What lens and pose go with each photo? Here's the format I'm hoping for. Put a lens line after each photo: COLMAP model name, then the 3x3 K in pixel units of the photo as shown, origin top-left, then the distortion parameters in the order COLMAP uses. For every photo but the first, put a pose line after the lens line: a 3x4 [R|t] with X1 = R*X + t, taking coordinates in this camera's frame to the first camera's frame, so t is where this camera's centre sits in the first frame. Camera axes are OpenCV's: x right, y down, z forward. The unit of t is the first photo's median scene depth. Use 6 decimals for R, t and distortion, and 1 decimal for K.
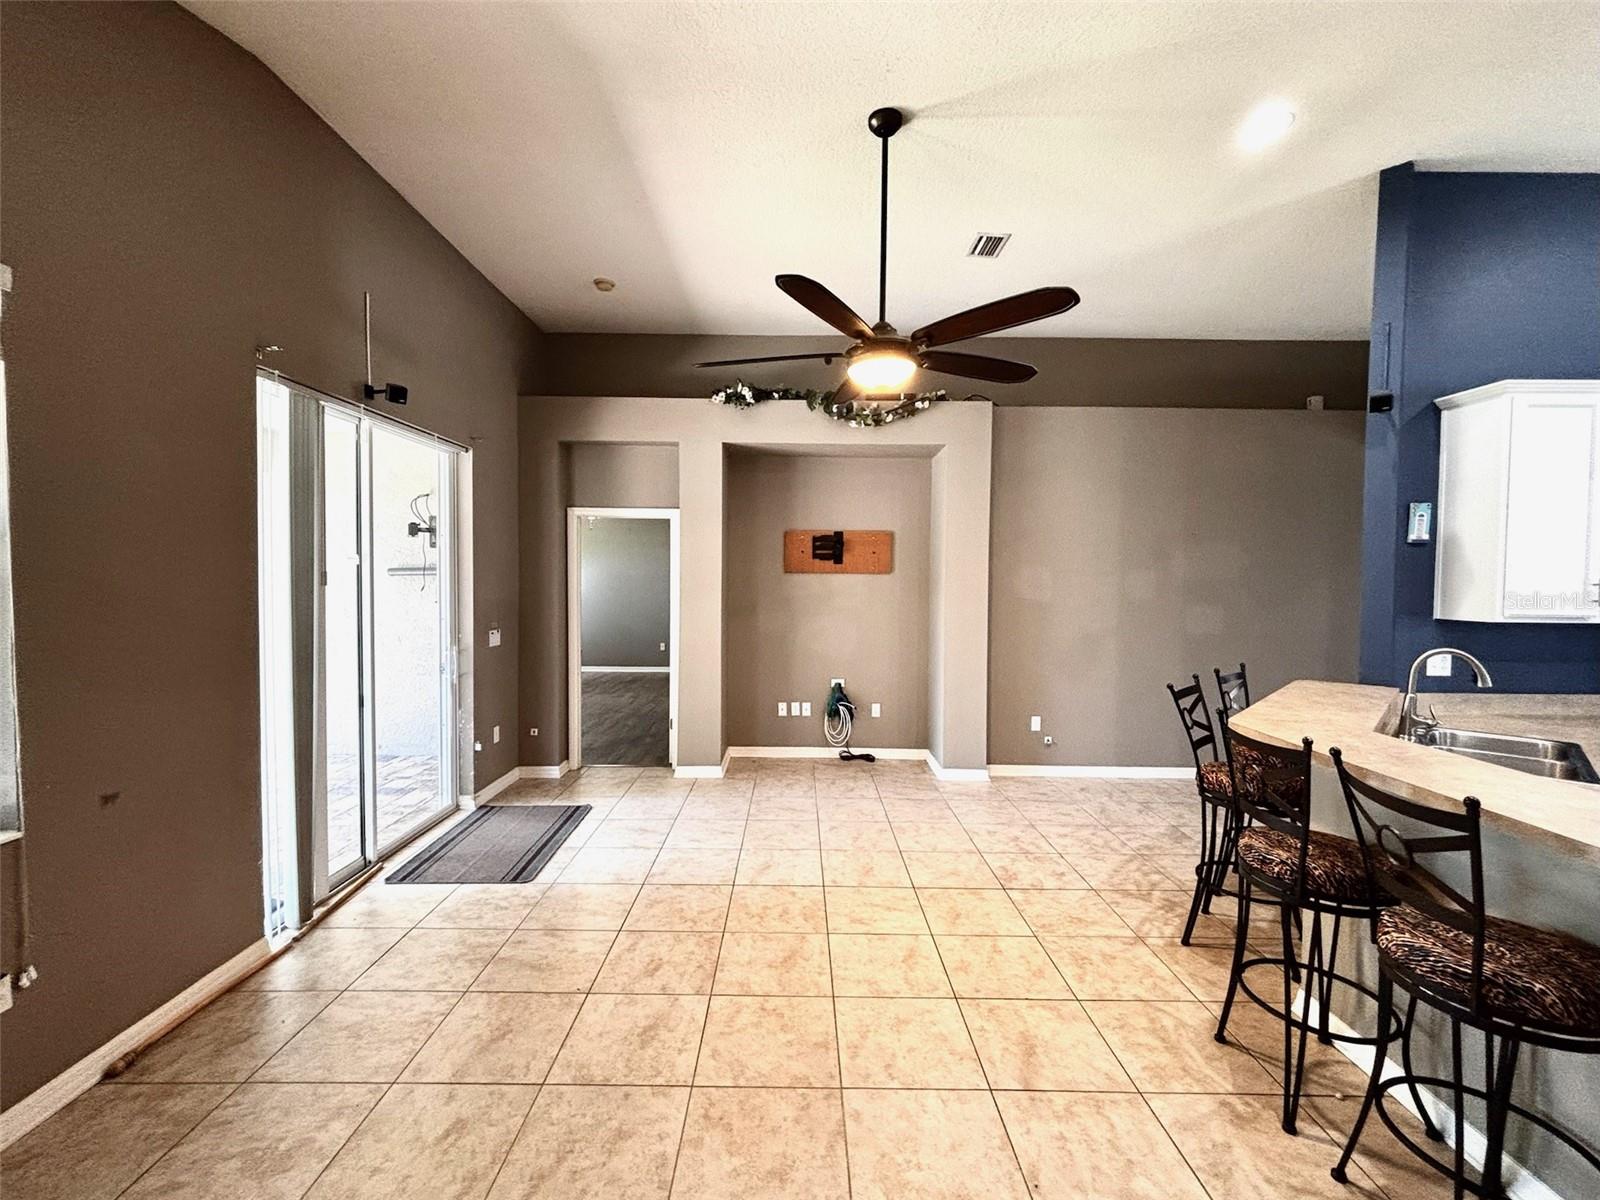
lens RADIAL K [[642.9, 0, 794.5], [0, 642.9, 593.9], [0, 0, 1]] dist [0.000520, 0.000186]
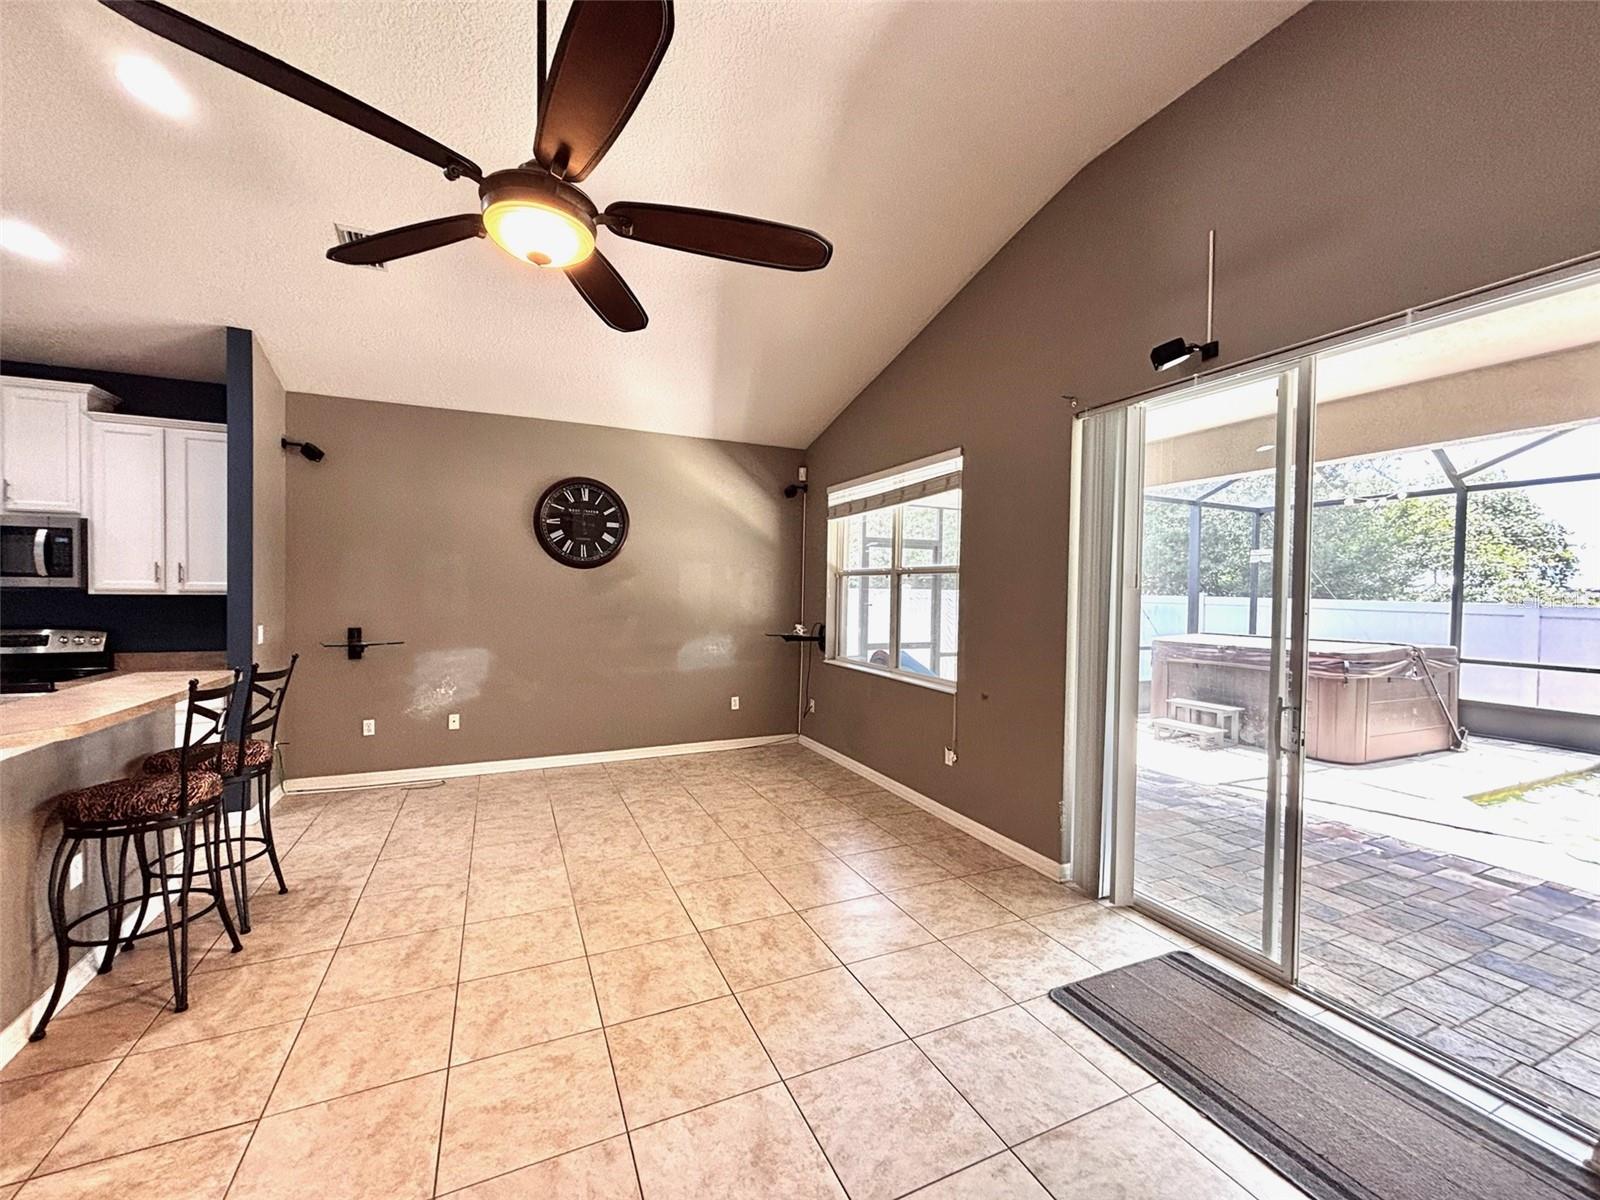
lens RADIAL K [[647.1, 0, 801.7], [0, 647.1, 604.5], [0, 0, 1]] dist [-0.001239, 0.000576]
pose [[-0.902232, -0.011905, -0.431086, 0.197536], [-0.034468, 0.998412, 0.044567, -0.016507], [0.429871, 0.055069, -0.901209, 1.977522]]
